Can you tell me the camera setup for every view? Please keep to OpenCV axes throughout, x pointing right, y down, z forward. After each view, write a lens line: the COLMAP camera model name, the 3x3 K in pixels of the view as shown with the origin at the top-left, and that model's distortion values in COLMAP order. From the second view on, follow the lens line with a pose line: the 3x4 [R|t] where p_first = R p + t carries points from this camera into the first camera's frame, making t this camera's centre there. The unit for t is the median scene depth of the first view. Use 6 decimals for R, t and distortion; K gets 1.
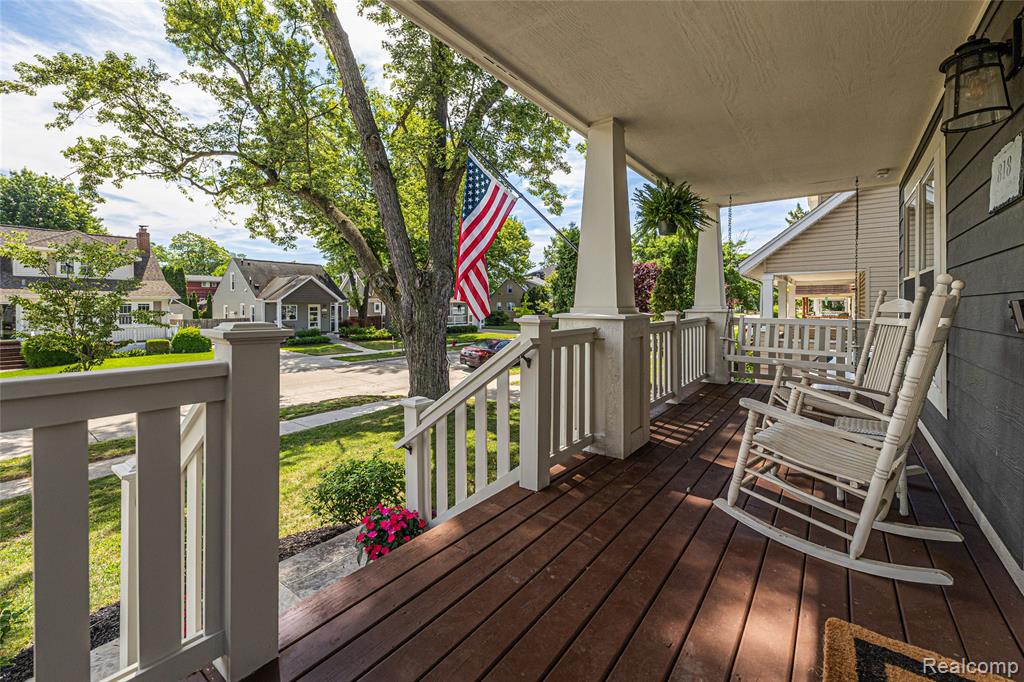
lens RADIAL K [[416.6, 0, 509.9], [0, 416.6, 302.7], [0, 0, 1]] dist [0.010209, -0.003632]
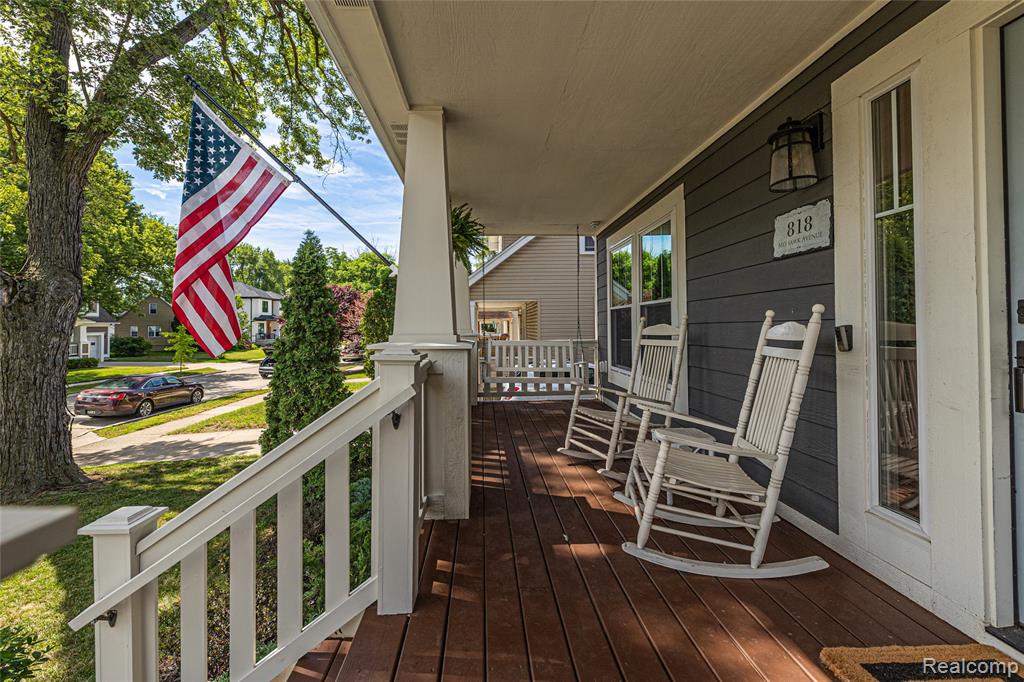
lens RADIAL K [[416.6, 0, 493.2], [0, 416.6, 319.8], [0, 0, 1]] dist [0.010209, -0.003632]
pose [[0.783999, 0.005399, 0.620739, -0.147062], [0.003894, 0.999900, -0.013615, -0.005022], [-0.620750, 0.013091, 0.783899, 0.224914]]
